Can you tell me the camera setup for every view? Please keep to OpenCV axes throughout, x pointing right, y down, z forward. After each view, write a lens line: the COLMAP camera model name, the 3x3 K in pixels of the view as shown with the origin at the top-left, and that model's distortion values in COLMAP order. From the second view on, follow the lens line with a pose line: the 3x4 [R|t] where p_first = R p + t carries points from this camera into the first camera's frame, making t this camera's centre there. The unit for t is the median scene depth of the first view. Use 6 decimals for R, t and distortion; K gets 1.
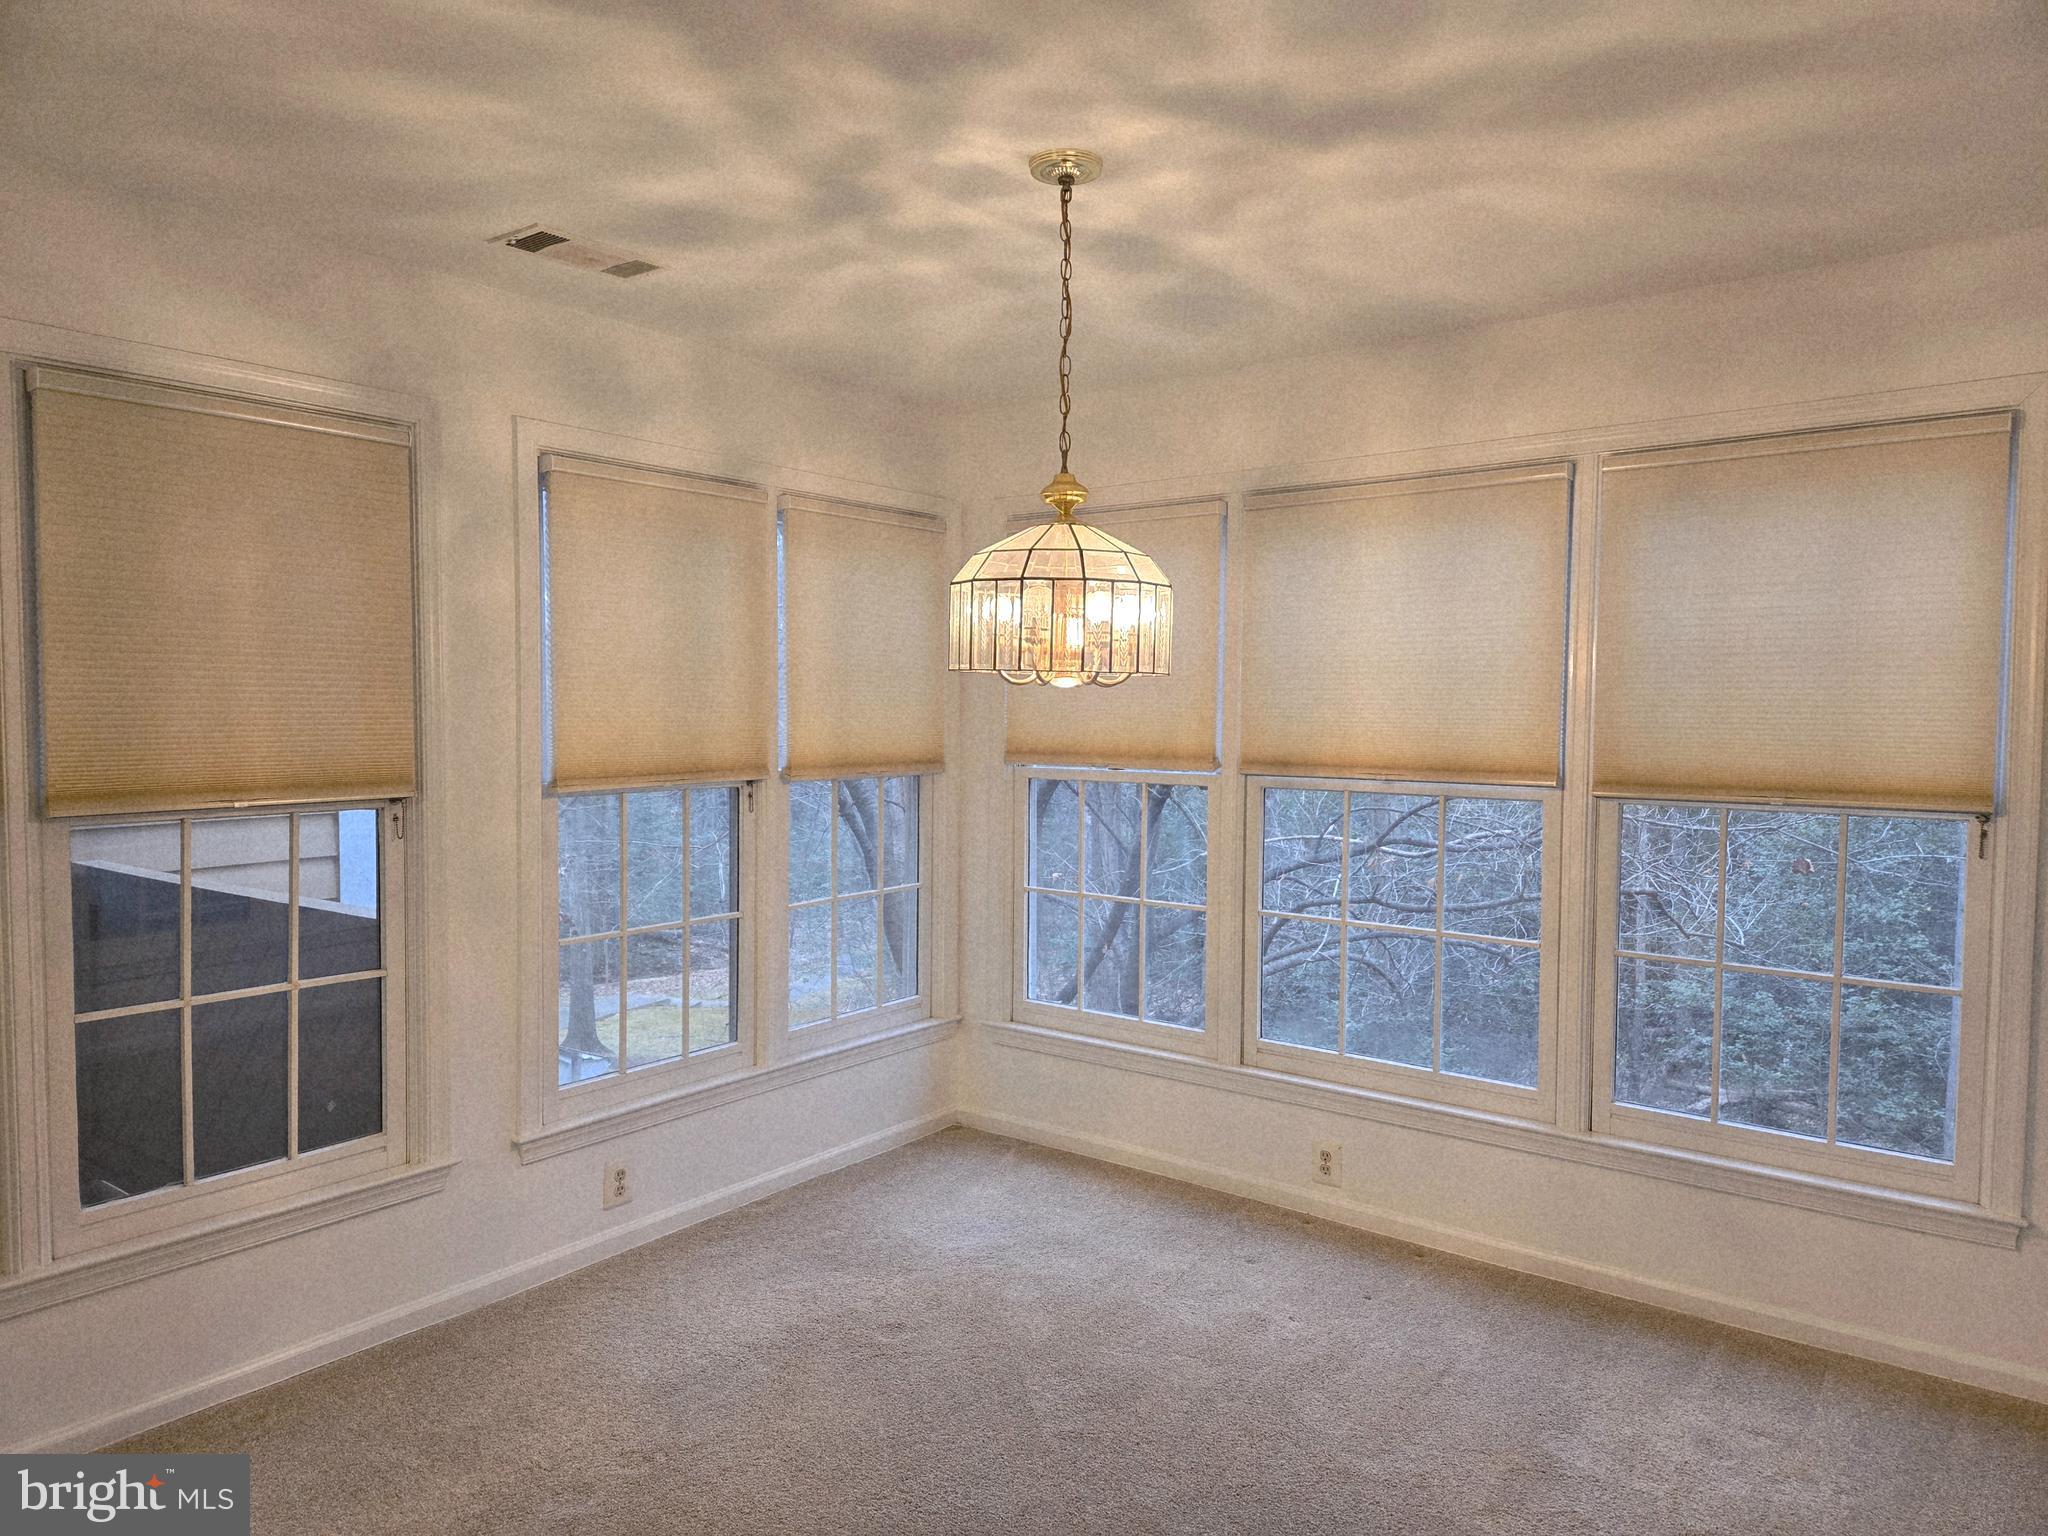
lens RADIAL K [[1355.6, 0, 1016.6], [0, 1355.6, 762.7], [0, 0, 1]] dist [0.072610, -0.058706]
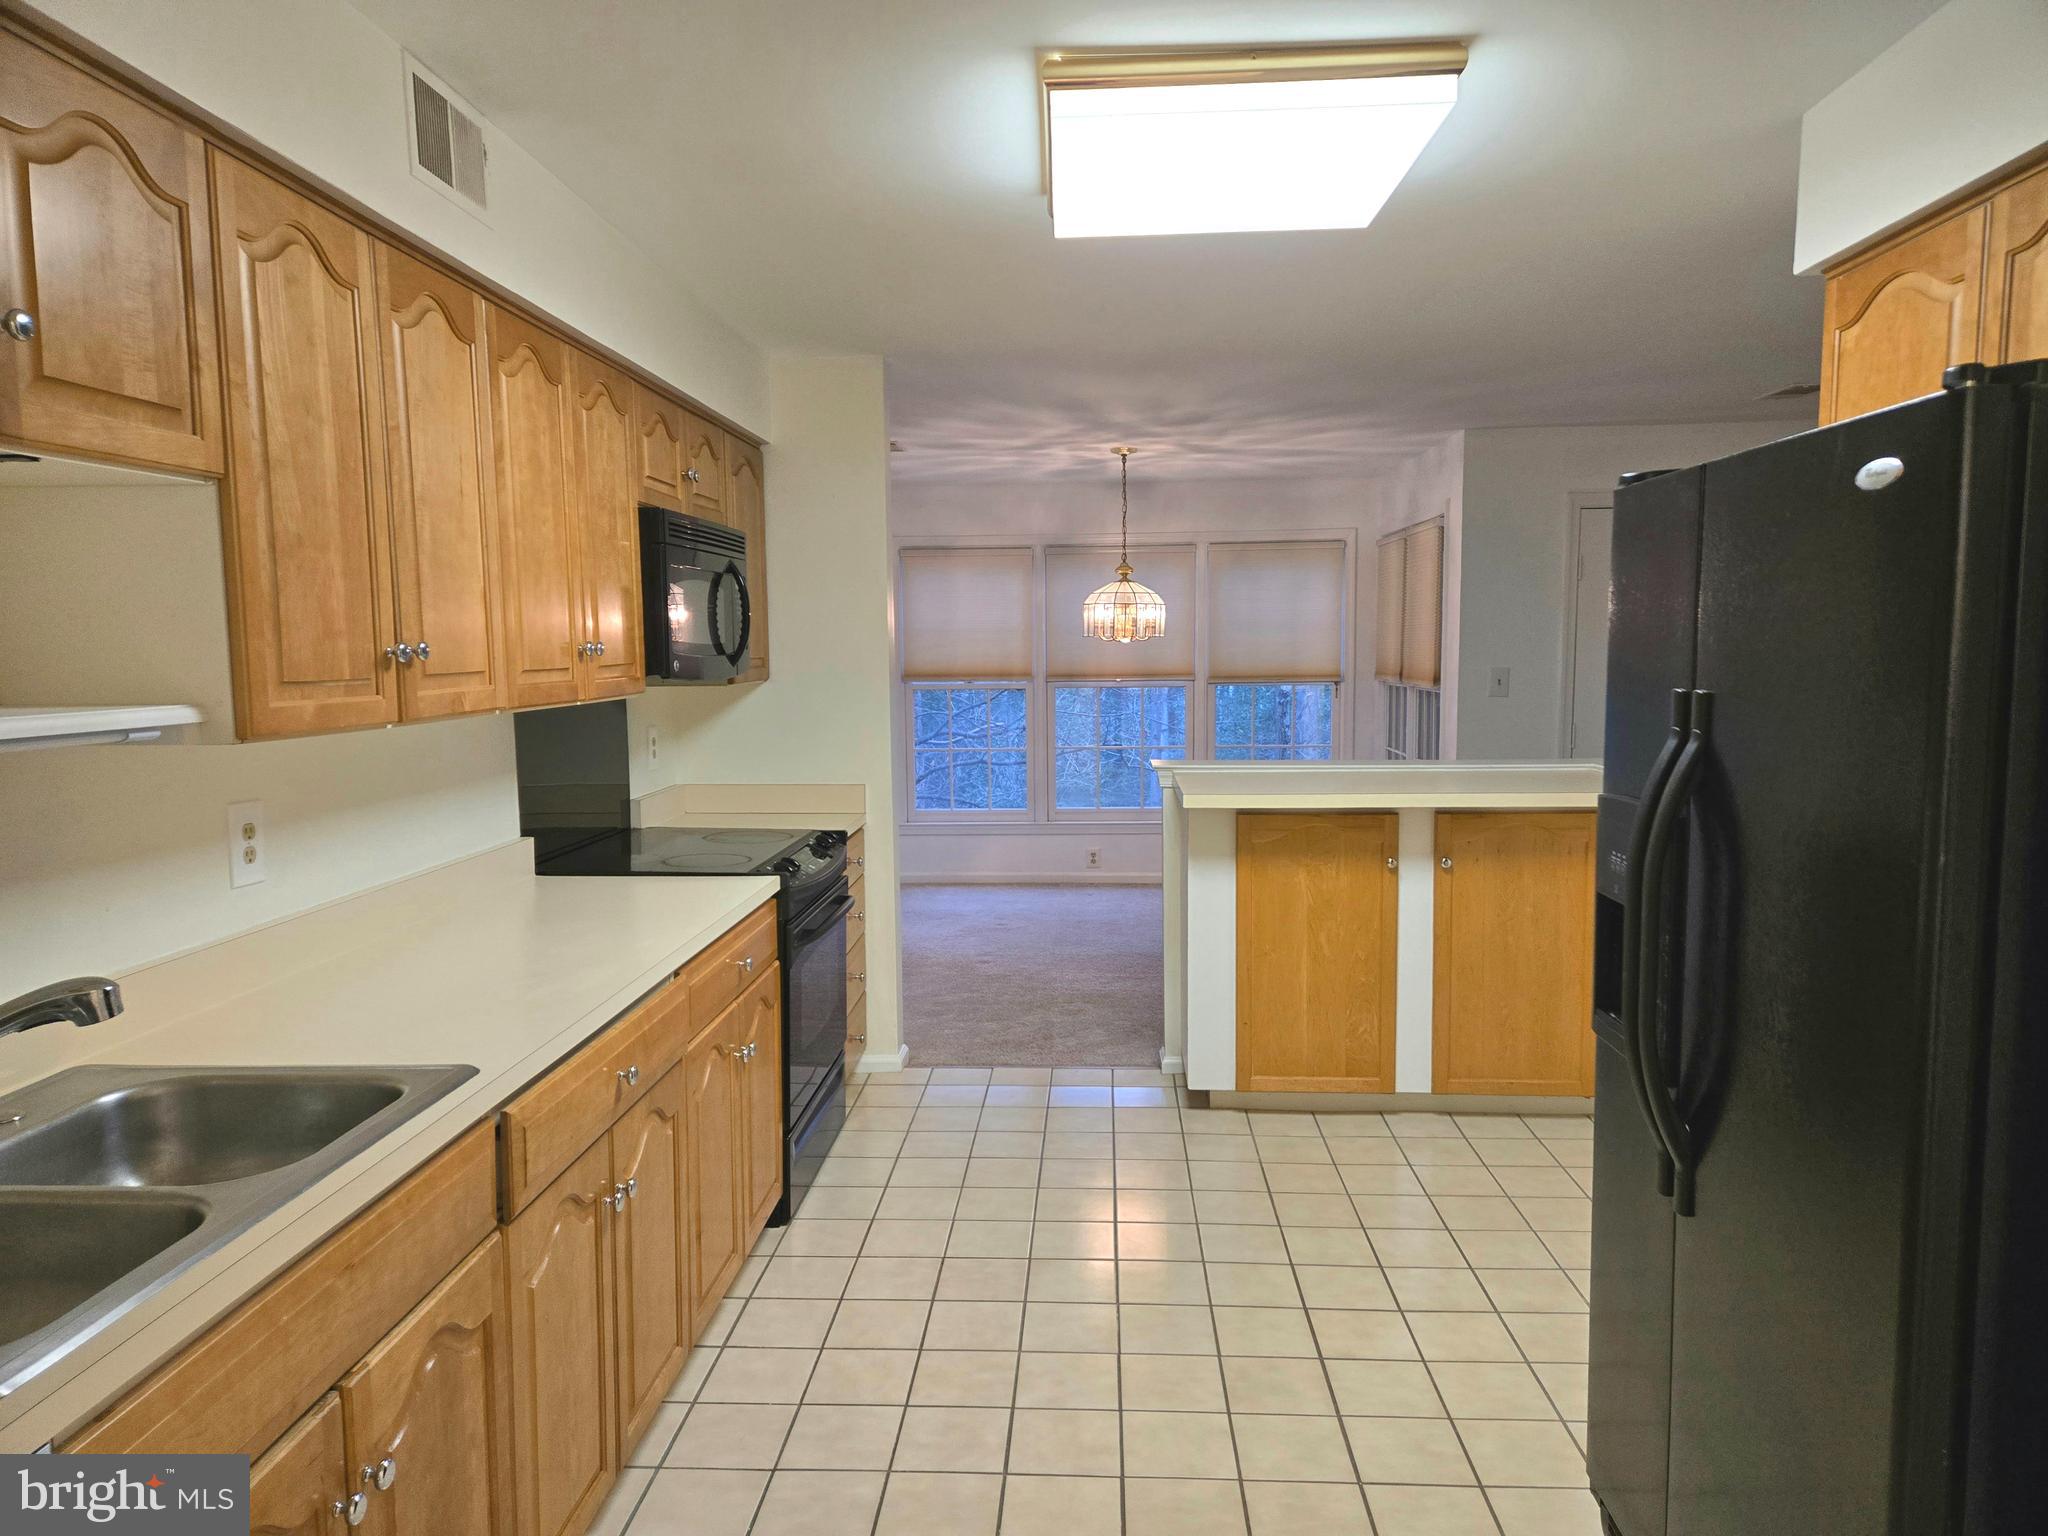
lens RADIAL K [[1355.6, 0, 1041.4], [0, 1355.6, 767.8], [0, 0, 1]] dist [0.072610, -0.058706]
pose [[0.821734, -0.066874, 0.565933, -1.307420], [0.039915, 0.997406, 0.059902, 0.019889], [-0.568471, -0.026634, 0.822272, -0.898740]]
